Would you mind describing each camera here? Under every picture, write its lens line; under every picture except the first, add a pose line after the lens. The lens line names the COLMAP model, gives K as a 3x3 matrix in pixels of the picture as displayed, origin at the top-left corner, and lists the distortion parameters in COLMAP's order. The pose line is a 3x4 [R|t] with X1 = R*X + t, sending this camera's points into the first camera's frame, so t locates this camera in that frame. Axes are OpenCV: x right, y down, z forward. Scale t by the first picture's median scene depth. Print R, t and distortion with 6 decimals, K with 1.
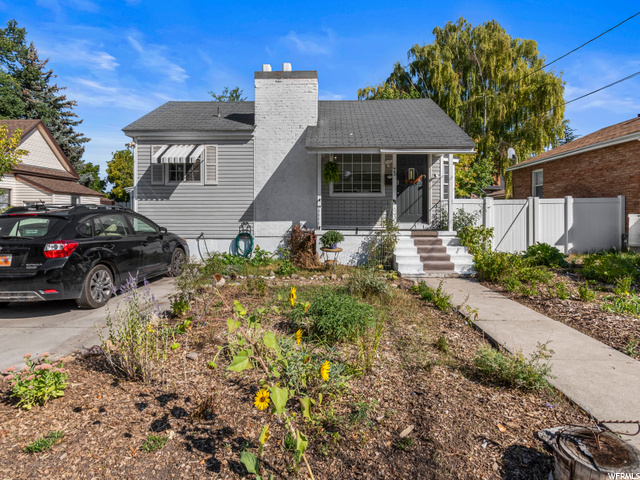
lens RADIAL K [[376.0, 0, 323.0], [0, 376.0, 208.2], [0, 0, 1]] dist [0.001504, -0.000116]
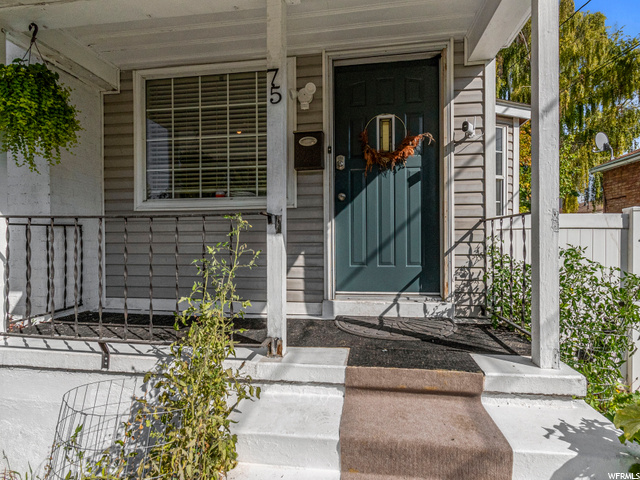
lens RADIAL K [[327.2, 0, 326.1], [0, 327.2, 242.4], [0, 0, 1]] dist [0.002153, -0.000190]
pose [[0.993825, -0.006441, -0.110774, 0.222809], [0.008799, 0.999745, 0.020805, -0.008362], [0.110612, -0.021652, 0.993628, 0.751066]]
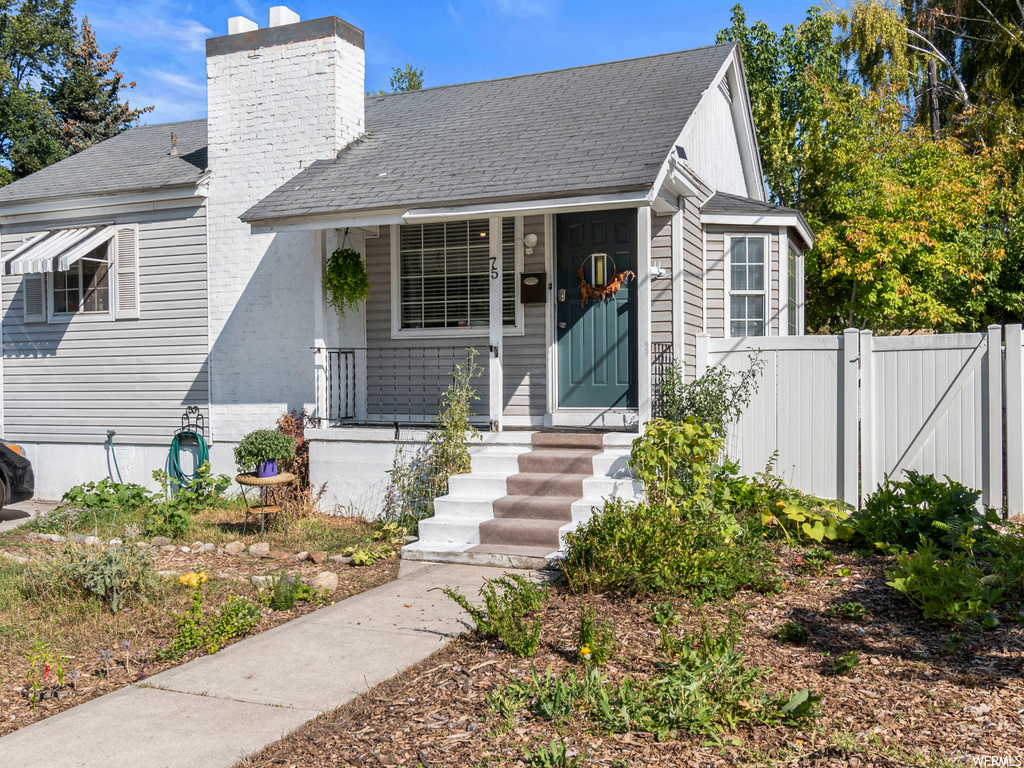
lens RADIAL K [[991.4, 0, 512.0], [0, 991.4, 384.0], [0, 0, 1]] dist [0.000510, -0.005958]
pose [[0.932926, -0.007674, -0.359987, 0.509222], [0.015012, 0.999733, 0.017591, -0.001328], [0.359756, -0.021815, 0.932792, 0.102880]]
